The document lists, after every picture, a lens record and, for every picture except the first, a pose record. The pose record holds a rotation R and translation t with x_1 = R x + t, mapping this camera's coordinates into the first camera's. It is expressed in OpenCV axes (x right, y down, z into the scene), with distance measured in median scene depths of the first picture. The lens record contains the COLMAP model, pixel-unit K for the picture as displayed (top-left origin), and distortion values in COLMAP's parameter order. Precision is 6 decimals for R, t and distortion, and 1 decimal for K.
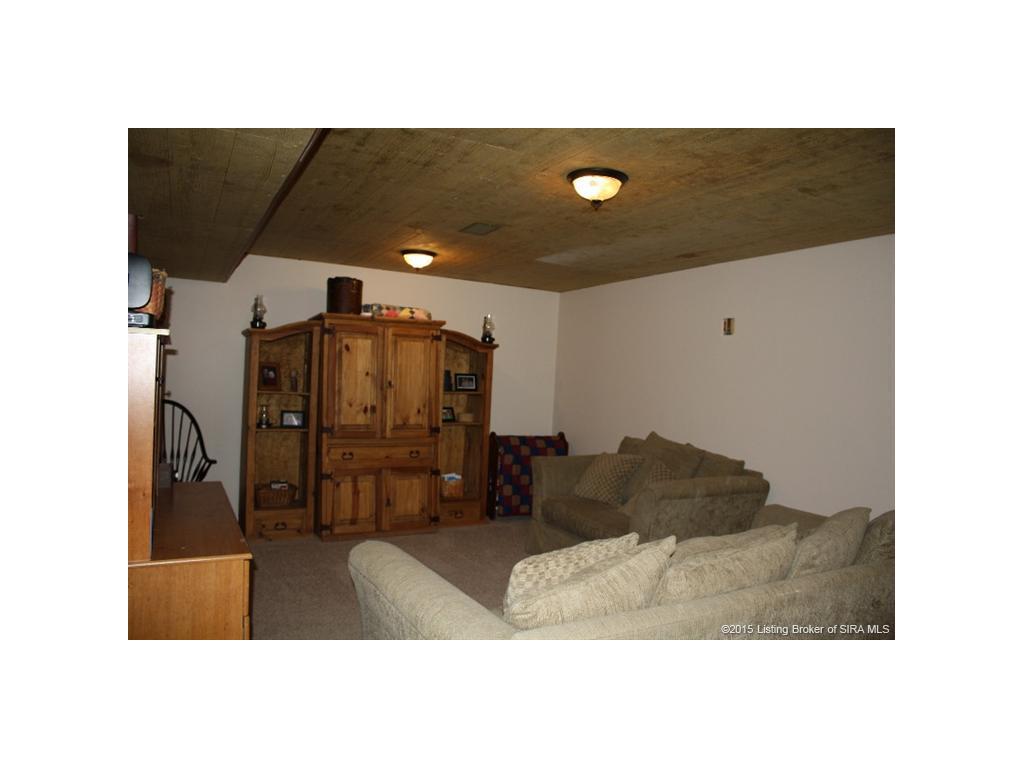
lens RADIAL K [[637.4, 0, 516.4], [0, 637.4, 381.5], [0, 0, 1]] dist [-0.178811, 0.161062]
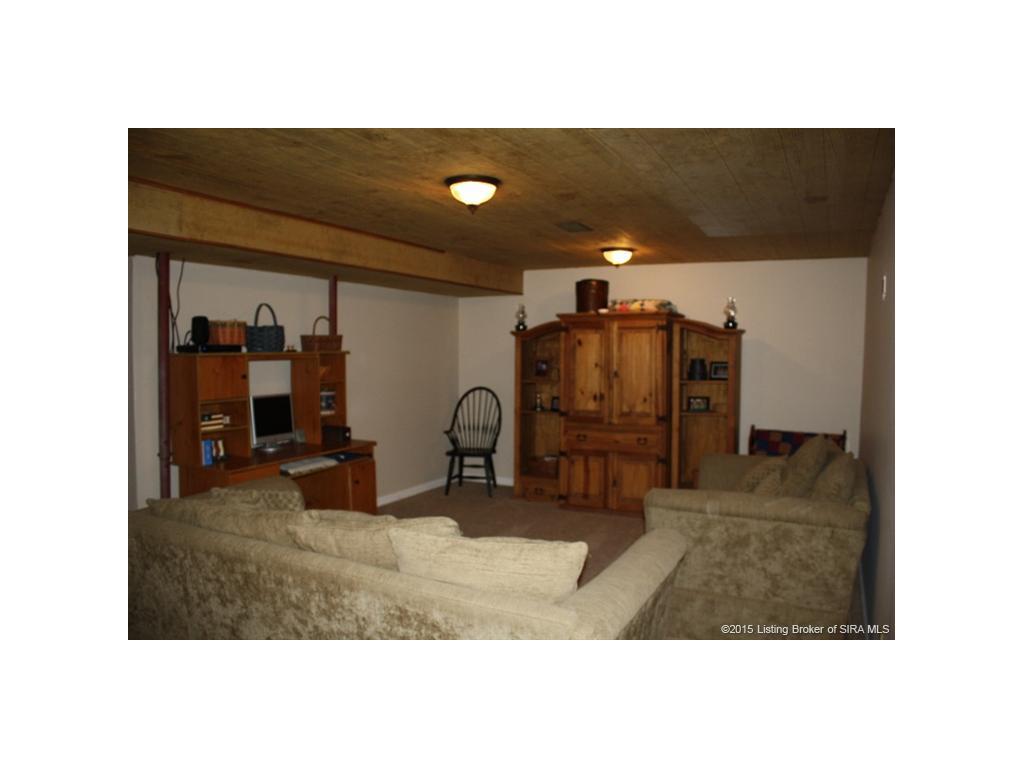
lens RADIAL K [[637.4, 0, 516.4], [0, 637.4, 381.5], [0, 0, 1]] dist [-0.178811, 0.161062]
pose [[0.560561, 0.002755, -0.828109, 0.600253], [0.015464, 0.999785, 0.013794, -0.000677], [0.827969, -0.020538, 0.560398, 0.257123]]
